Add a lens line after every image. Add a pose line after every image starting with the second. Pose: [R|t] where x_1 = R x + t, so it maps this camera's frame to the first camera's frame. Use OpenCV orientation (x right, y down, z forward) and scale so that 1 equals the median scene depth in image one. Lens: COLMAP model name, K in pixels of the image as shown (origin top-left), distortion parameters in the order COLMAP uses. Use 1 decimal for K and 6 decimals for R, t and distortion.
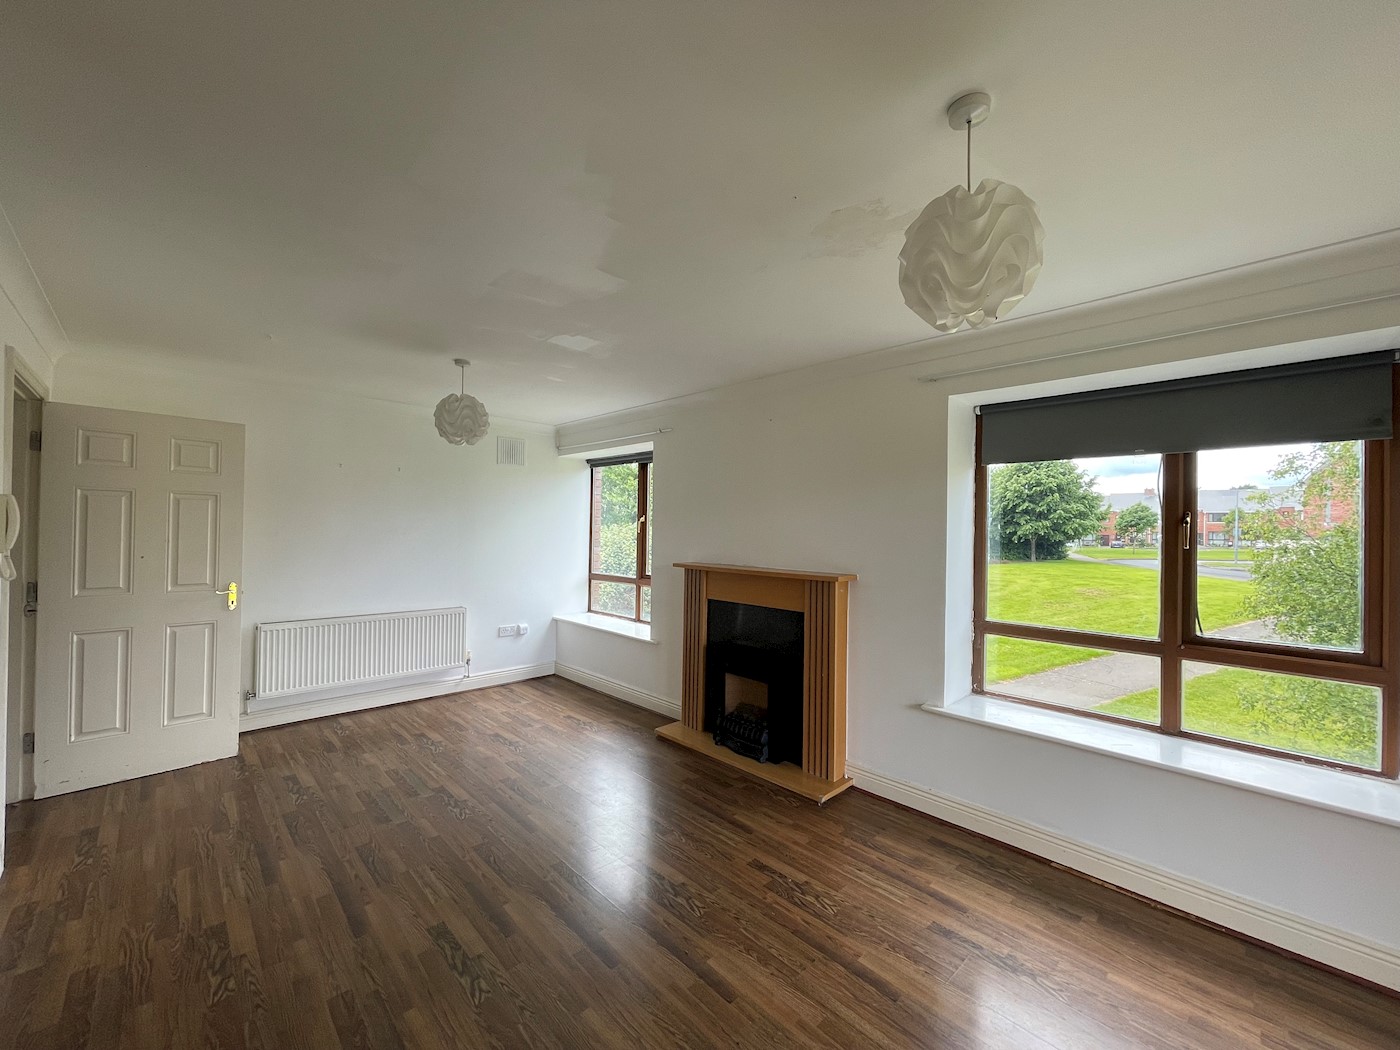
lens RADIAL K [[564.9, 0, 696.4], [0, 564.9, 526.0], [0, 0, 1]] dist [-0.002377, 0.001210]
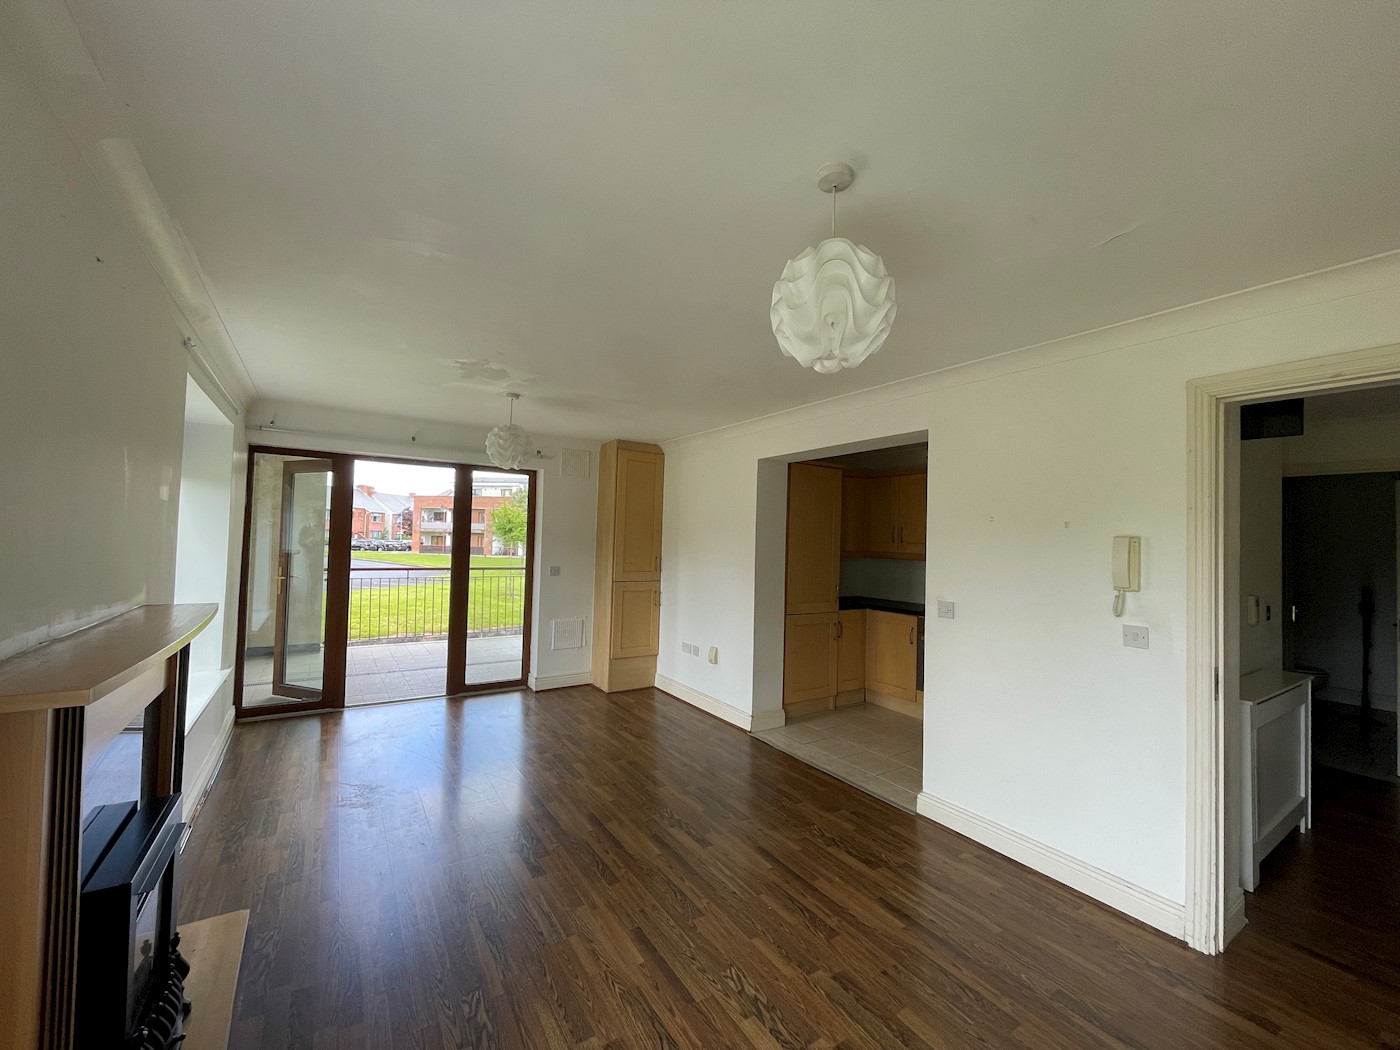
lens RADIAL K [[564.9, 0, 696.4], [0, 564.9, 526.0], [0, 0, 1]] dist [-0.002377, 0.001210]
pose [[-0.981679, -0.037927, 0.186728, -0.409895], [-0.043665, 0.998689, -0.026710, -0.009456], [-0.185471, -0.034374, -0.982048, 1.467329]]
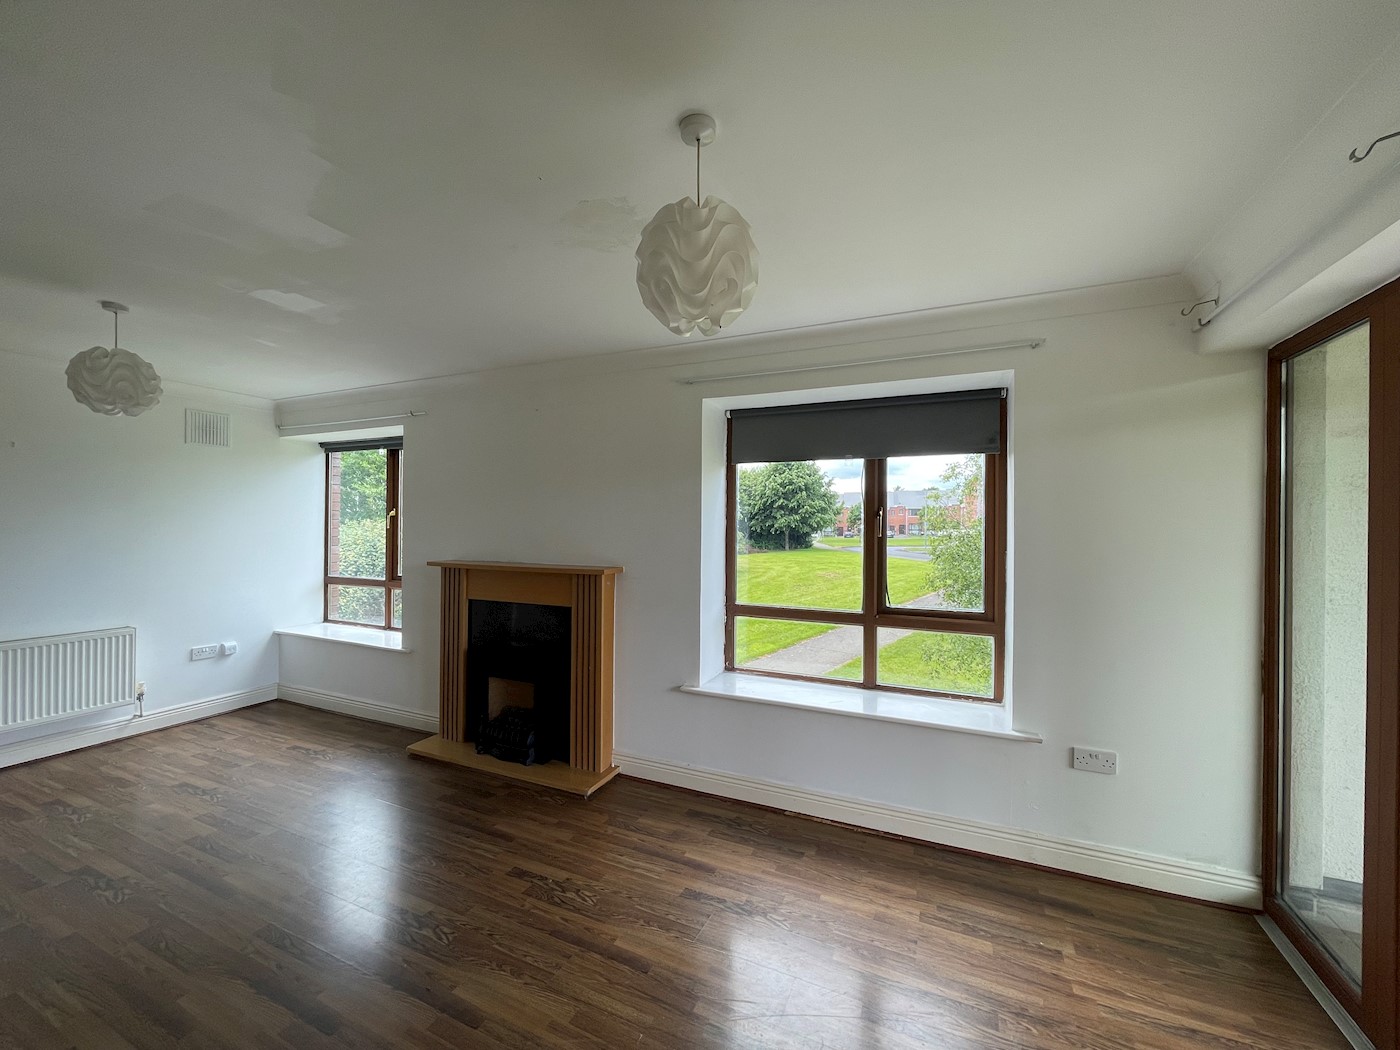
lens RADIAL K [[564.9, 0, 696.4], [0, 564.9, 526.0], [0, 0, 1]] dist [-0.002377, 0.001210]
pose [[0.929591, -0.007829, 0.368510, 0.031995], [0.004298, 0.999937, 0.010402, 0.001641], [-0.368568, -0.008085, 0.929566, 0.000478]]
